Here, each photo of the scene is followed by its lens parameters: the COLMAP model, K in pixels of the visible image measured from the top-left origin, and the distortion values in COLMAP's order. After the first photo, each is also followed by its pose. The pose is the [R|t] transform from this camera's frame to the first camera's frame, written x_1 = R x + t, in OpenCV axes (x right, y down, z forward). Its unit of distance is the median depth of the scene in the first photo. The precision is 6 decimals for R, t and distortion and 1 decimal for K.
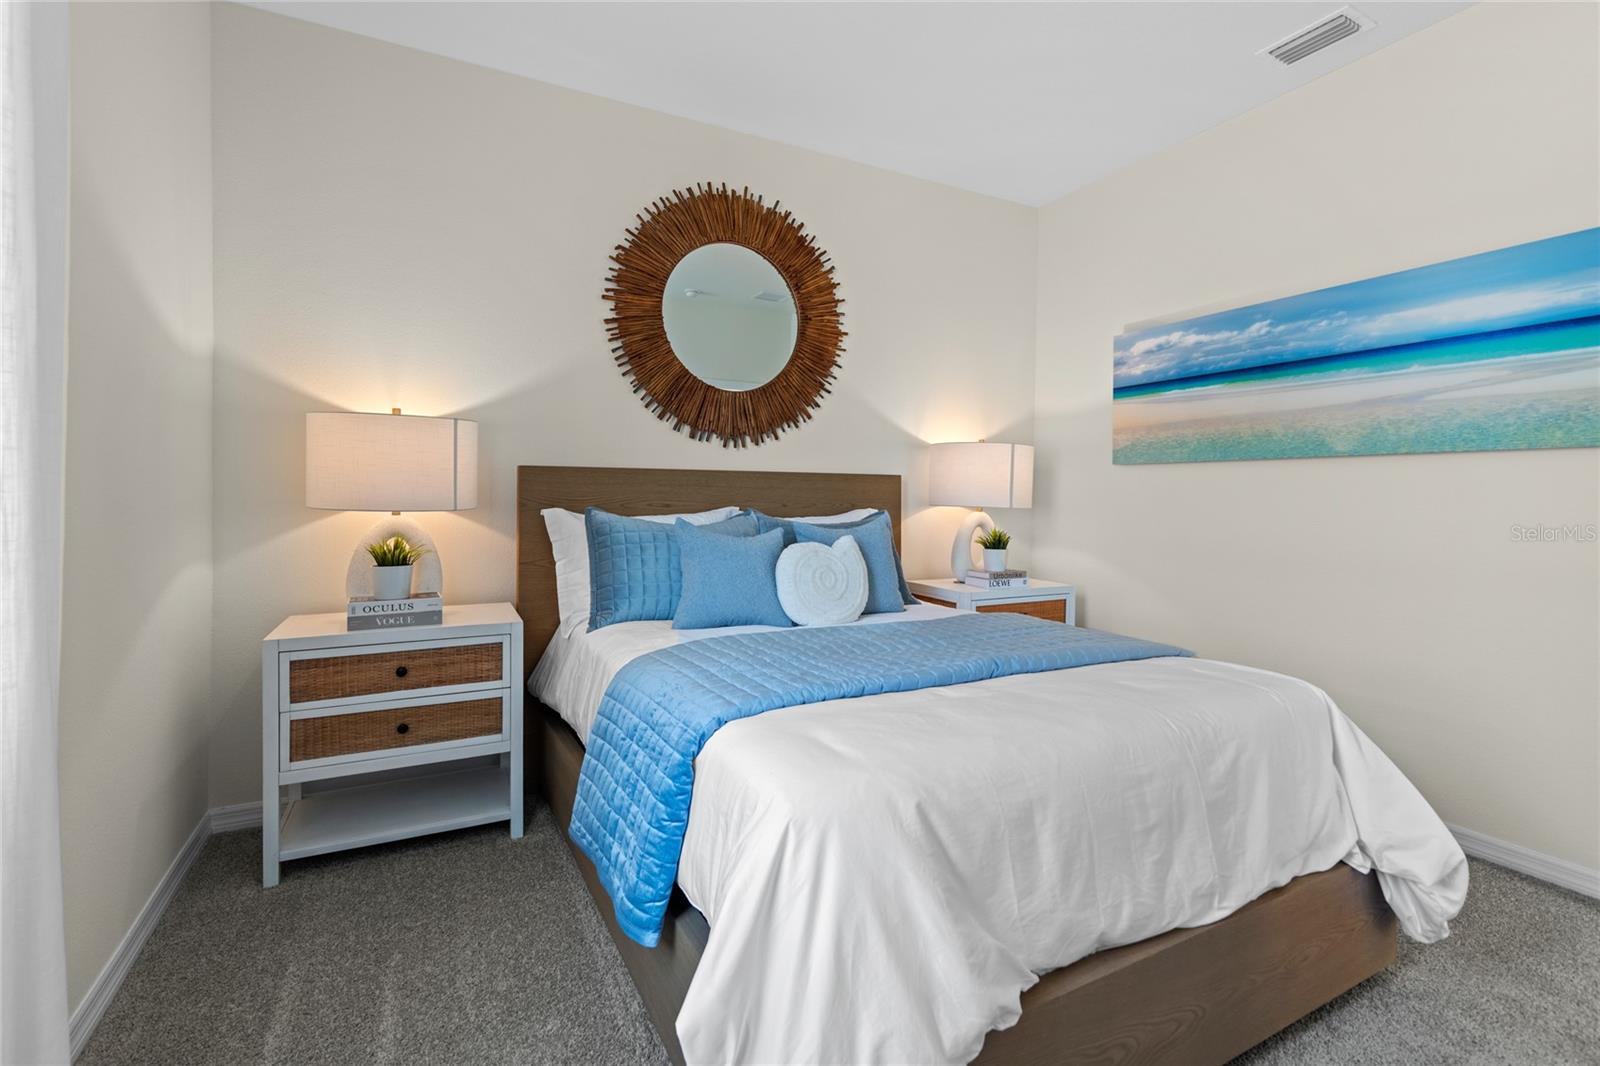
lens RADIAL K [[728.4, 0, 798.7], [0, 728.4, 506.0], [0, 0, 1]] dist [0.002176, 0.000097]
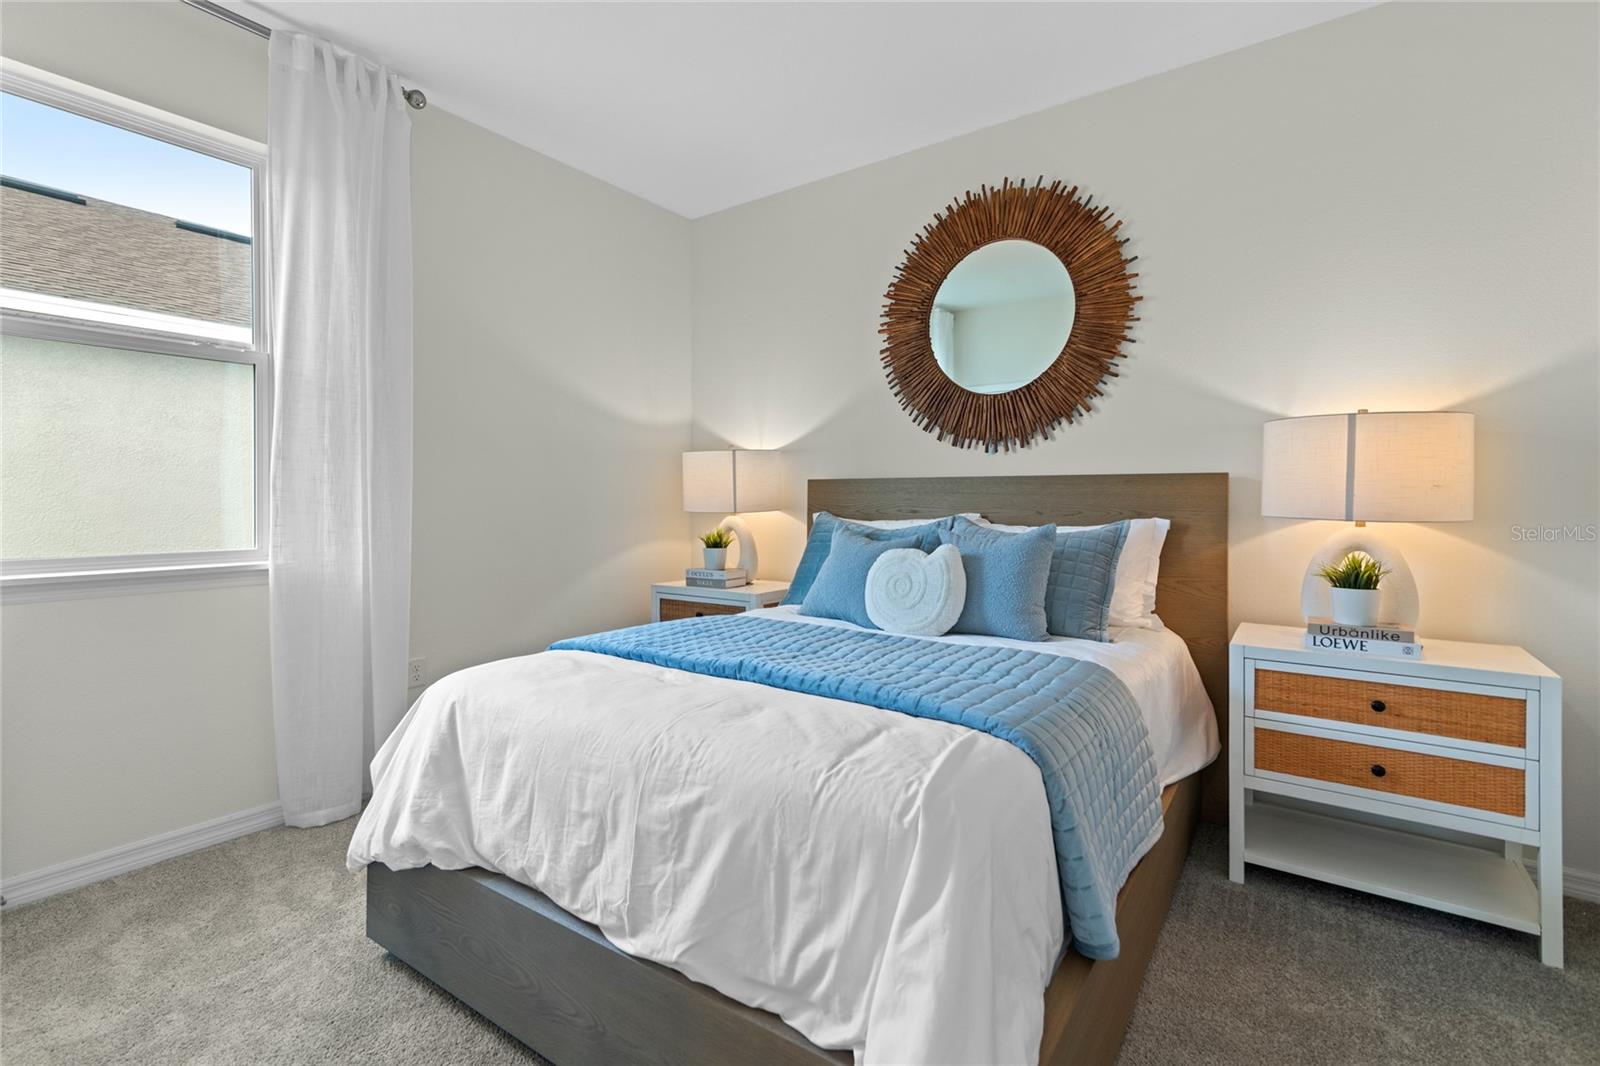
lens RADIAL K [[735.4, 0, 798.4], [0, 735.4, 501.6], [0, 0, 1]] dist [0.001544, 0.000083]
pose [[0.446542, -0.003576, -0.894756, 0.681171], [-0.009882, 0.999911, -0.008928, -0.003592], [0.894708, 0.012829, 0.446467, 0.342101]]
